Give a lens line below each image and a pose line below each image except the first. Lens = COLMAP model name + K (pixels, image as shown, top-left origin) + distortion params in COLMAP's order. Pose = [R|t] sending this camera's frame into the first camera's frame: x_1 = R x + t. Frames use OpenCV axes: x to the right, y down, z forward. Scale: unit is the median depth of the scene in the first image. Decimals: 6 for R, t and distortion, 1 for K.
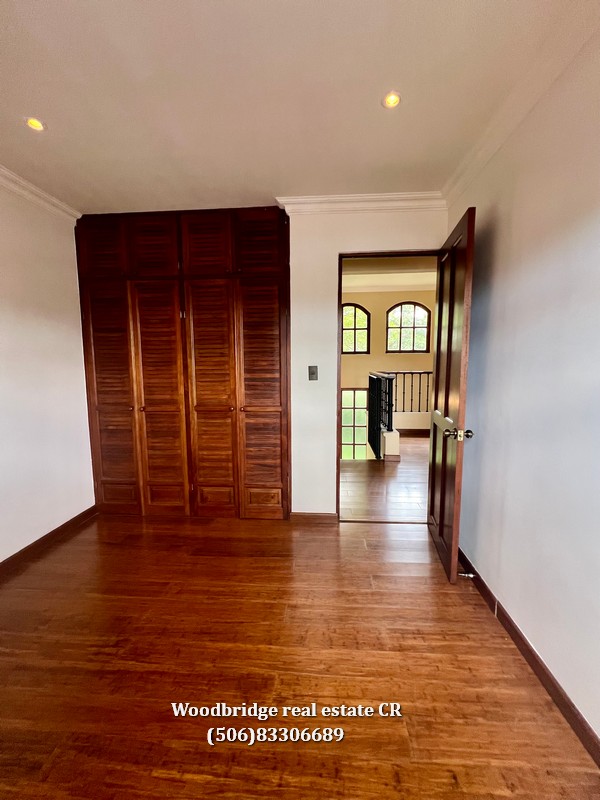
lens RADIAL K [[328.9, 0, 302.4], [0, 328.9, 400.2], [0, 0, 1]] dist [-0.003741, -0.000256]
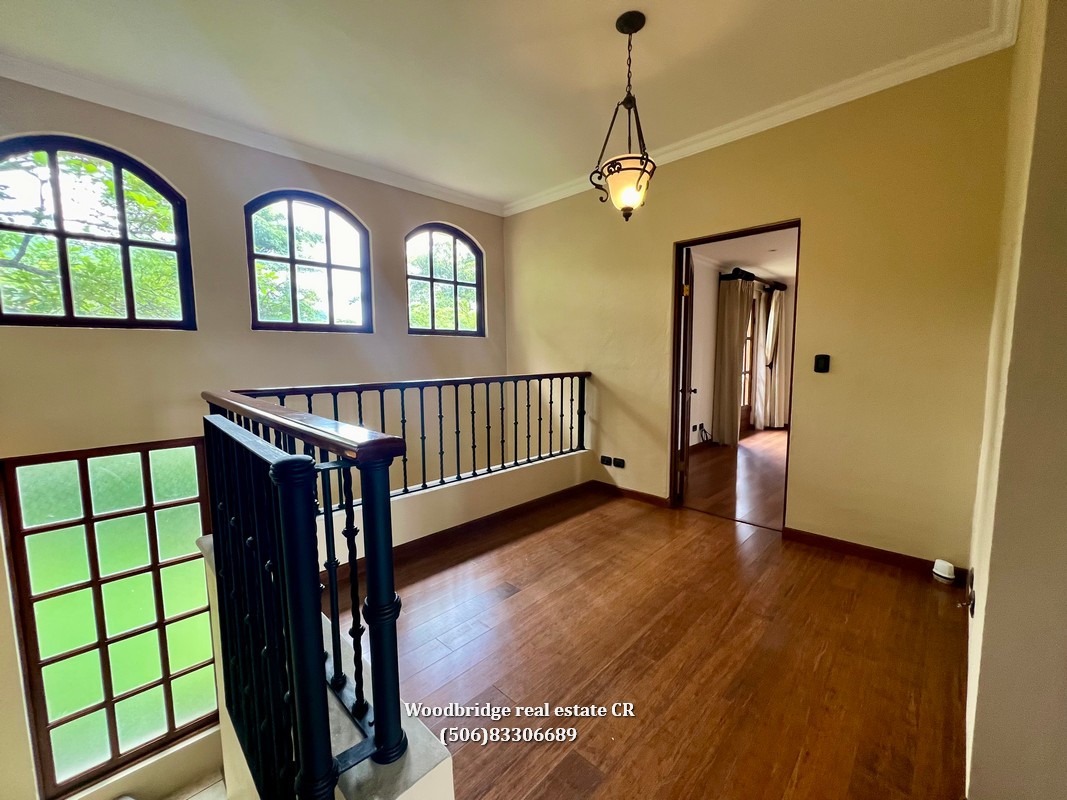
lens RADIAL K [[438.7, 0, 535.5], [0, 438.7, 397.9], [0, 0, 1]] dist [-0.003741, -0.000256]
pose [[0.648796, -0.073050, 0.757448, 0.093428], [0.087787, 0.995921, 0.020855, -0.055577], [-0.755882, 0.052964, 0.652563, 0.481679]]
